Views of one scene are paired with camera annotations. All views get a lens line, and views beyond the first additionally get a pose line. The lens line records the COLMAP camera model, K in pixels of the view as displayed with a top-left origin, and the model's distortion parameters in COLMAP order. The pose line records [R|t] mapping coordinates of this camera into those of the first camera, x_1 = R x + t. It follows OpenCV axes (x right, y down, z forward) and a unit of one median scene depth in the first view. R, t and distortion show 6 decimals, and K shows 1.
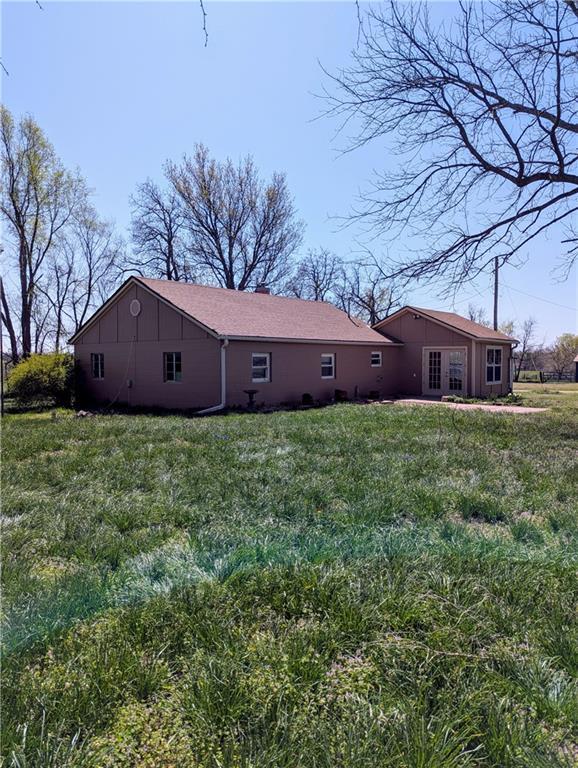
lens RADIAL K [[560.6, 0, 287.2], [0, 560.6, 380.9], [0, 0, 1]] dist [0.053956, 0.000733]
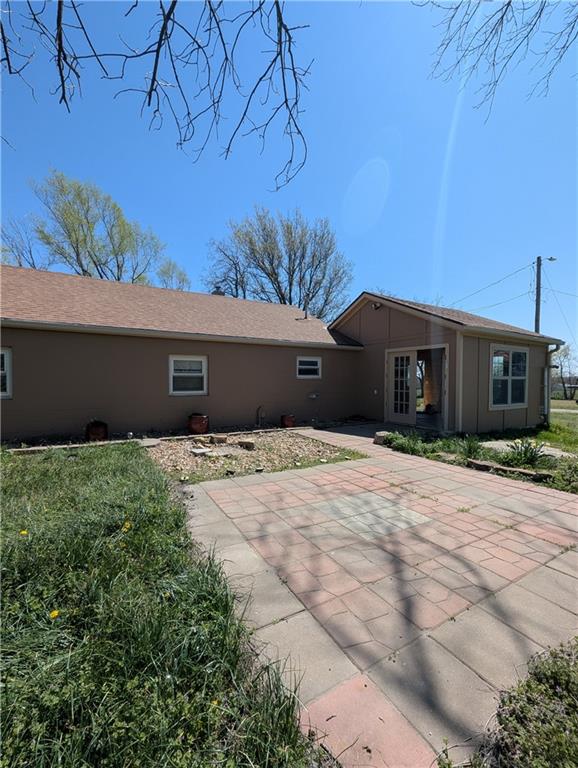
lens RADIAL K [[318.3, 0, 287.9], [0, 318.3, 386.6], [0, 0, 1]] dist [0.002687, -0.001376]
pose [[0.938194, 0.012828, -0.345871, 0.264995], [-0.019056, 0.999712, -0.014610, -0.008618], [0.345584, 0.020298, 0.938168, 0.605104]]
